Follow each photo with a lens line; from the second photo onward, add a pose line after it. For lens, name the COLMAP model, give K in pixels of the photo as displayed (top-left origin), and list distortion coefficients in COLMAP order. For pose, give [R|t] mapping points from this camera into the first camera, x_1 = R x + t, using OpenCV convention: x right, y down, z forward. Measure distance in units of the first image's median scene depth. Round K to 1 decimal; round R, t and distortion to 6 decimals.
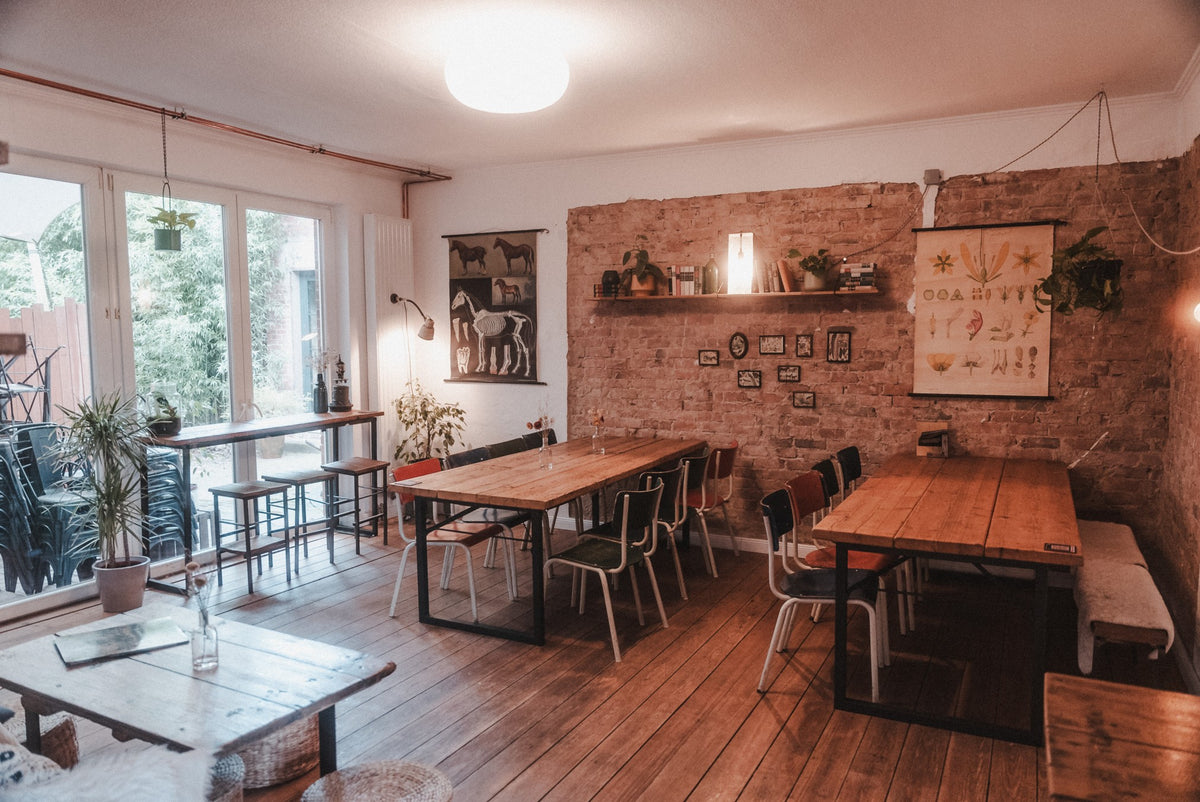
lens RADIAL K [[854.5, 0, 600.3], [0, 854.5, 404.5], [0, 0, 1]] dist [-0.001848, 0.000026]
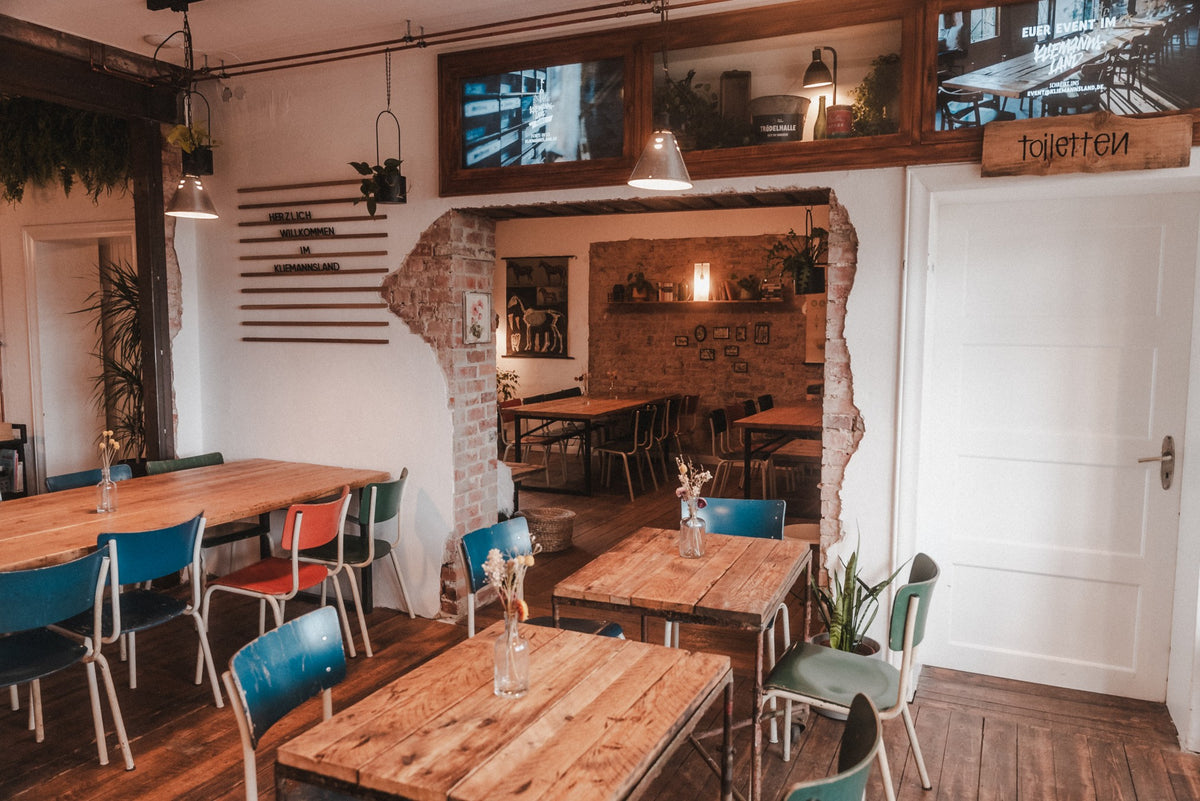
lens RADIAL K [[854.5, 0, 600.7], [0, 854.5, 396.4], [0, 0, 1]] dist [-0.001848, 0.000026]
pose [[0.999334, 0.005592, 0.036067, -0.076953], [-0.005543, 0.999984, -0.001469, 0.049572], [-0.036074, 0.001268, 0.999348, -0.556591]]
